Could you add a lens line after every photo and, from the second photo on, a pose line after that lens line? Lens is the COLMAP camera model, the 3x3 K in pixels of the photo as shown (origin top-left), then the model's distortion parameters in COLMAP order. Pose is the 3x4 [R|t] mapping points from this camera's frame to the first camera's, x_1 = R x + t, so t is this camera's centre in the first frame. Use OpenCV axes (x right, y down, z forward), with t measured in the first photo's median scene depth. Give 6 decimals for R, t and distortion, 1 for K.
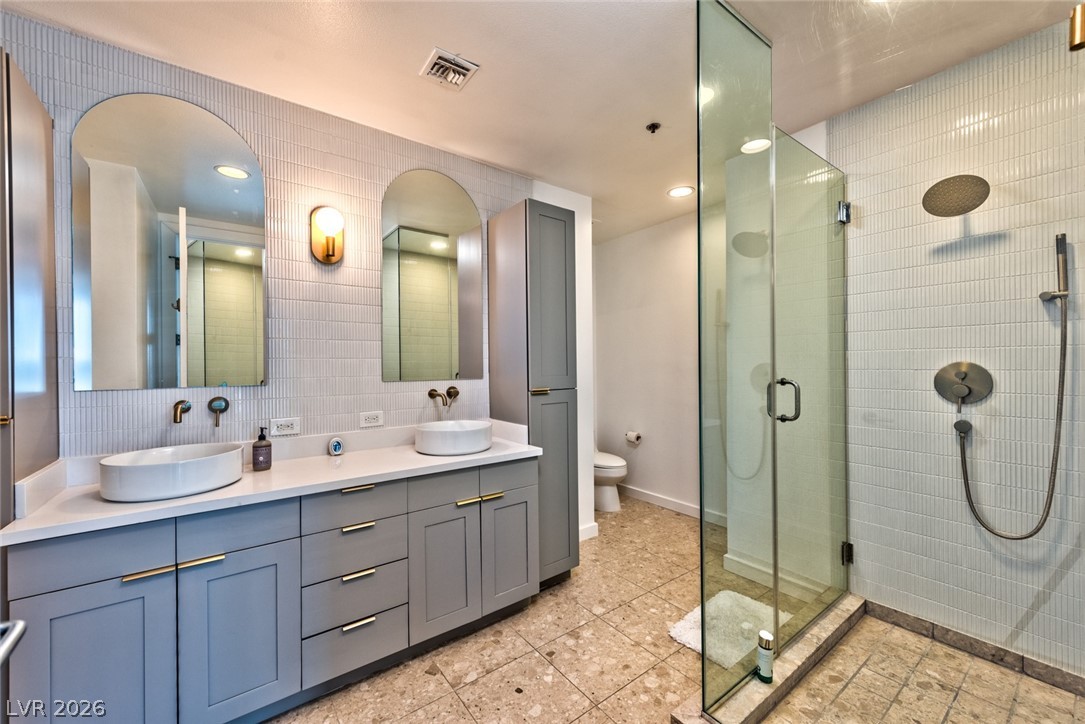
lens RADIAL K [[435.6, 0, 546.5], [0, 435.6, 364.9], [0, 0, 1]] dist [0.002284, -0.000300]
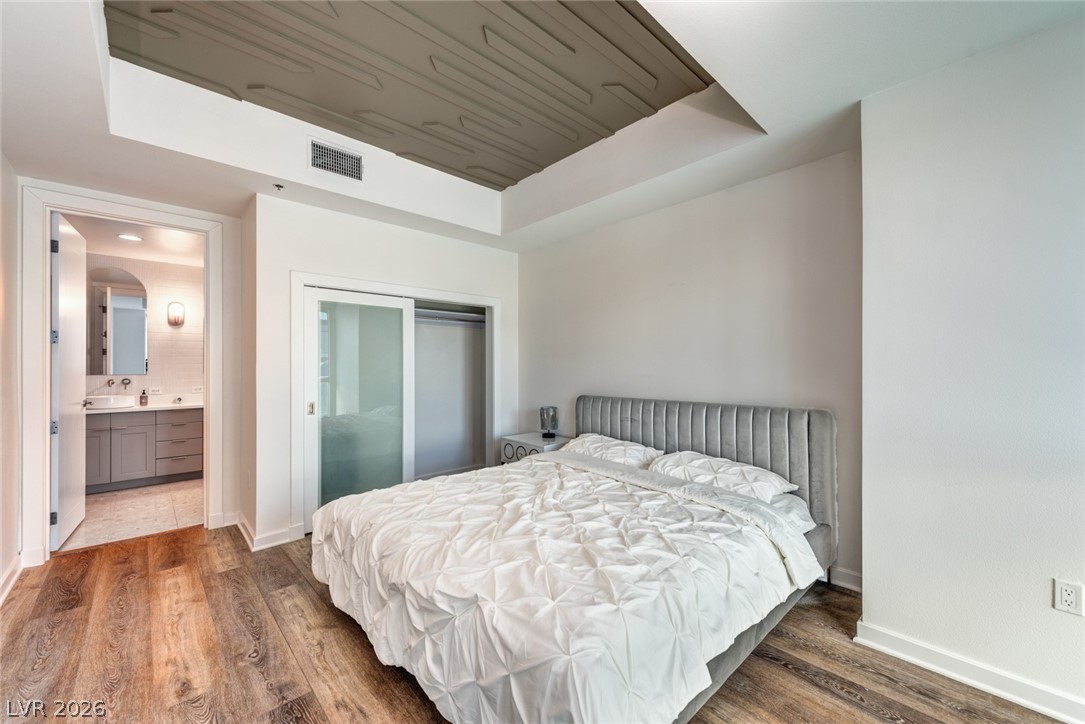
lens RADIAL K [[435.6, 0, 542.4], [0, 435.6, 363.8], [0, 0, 1]] dist [0.002284, -0.000300]
pose [[0.993698, 0.015730, 0.110981, 1.424401], [-0.015482, 0.999875, -0.003097, -0.043715], [-0.111016, 0.001359, 0.993818, -1.863648]]
